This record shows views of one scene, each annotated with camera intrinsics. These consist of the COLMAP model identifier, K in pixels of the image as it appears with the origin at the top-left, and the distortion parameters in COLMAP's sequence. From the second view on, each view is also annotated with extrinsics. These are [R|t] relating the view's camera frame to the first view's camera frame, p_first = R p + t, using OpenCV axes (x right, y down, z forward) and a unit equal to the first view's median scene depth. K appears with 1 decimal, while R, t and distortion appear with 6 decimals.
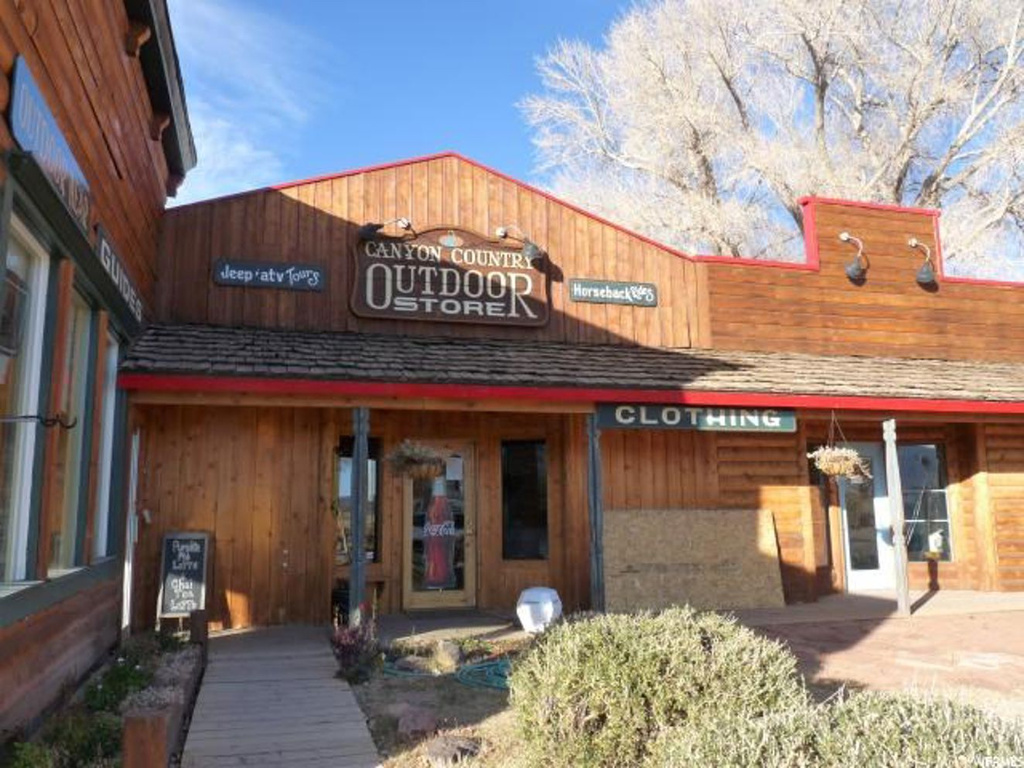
lens RADIAL K [[833.3, 0, 512.0], [0, 833.3, 384.0], [0, 0, 1]] dist [-0.005545, -0.003259]
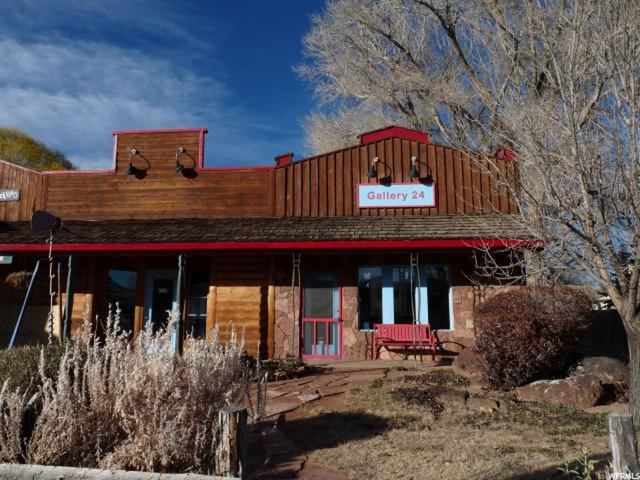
lens RADIAL K [[520.8, 0, 320.0], [0, 520.8, 240.0], [0, 0, 1]] dist [-0.005545, -0.003259]
pose [[0.923044, -0.037483, -0.382864, 1.176776], [0.039357, 0.999221, -0.002940, 0.027596], [0.382676, -0.012354, 0.923800, 0.132631]]
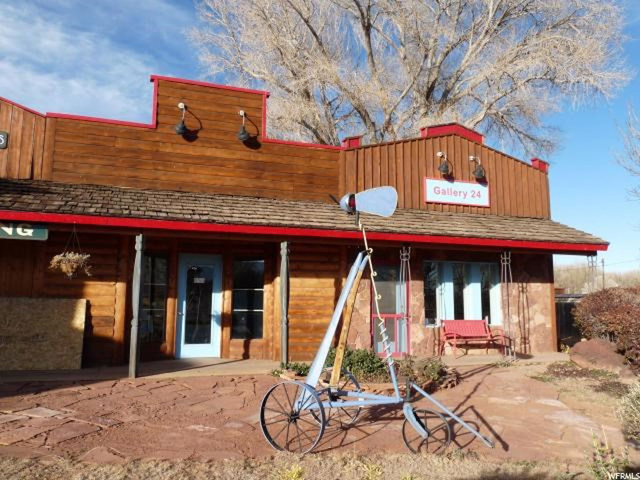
lens RADIAL K [[513.8, 0, 320.0], [0, 513.8, 240.0], [0, 0, 1]] dist [0.002712, -0.004224]
pose [[0.998587, 0.029352, 0.044294, 0.601009], [-0.030705, 0.999073, 0.030180, 0.014530], [-0.043367, -0.031497, 0.998563, 0.123195]]
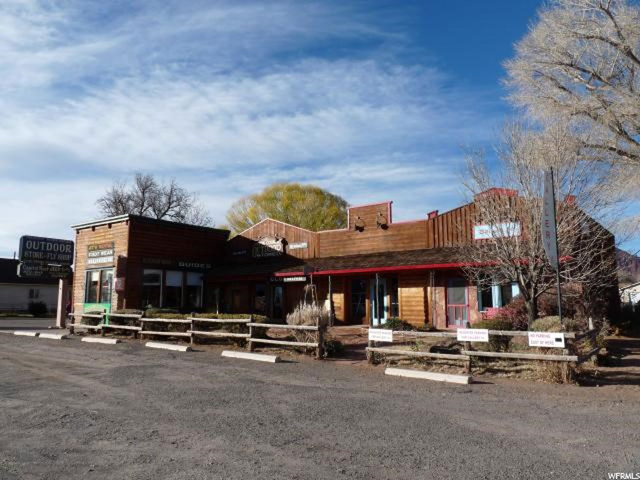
lens RADIAL K [[520.8, 0, 320.0], [0, 520.8, 240.0], [0, 0, 1]] dist [-0.005545, -0.003259]
pose [[0.585815, -0.093873, -0.804990, 1.974436], [0.118382, 0.992527, -0.029593, -0.045859], [0.801752, -0.077961, 0.592550, -0.353418]]
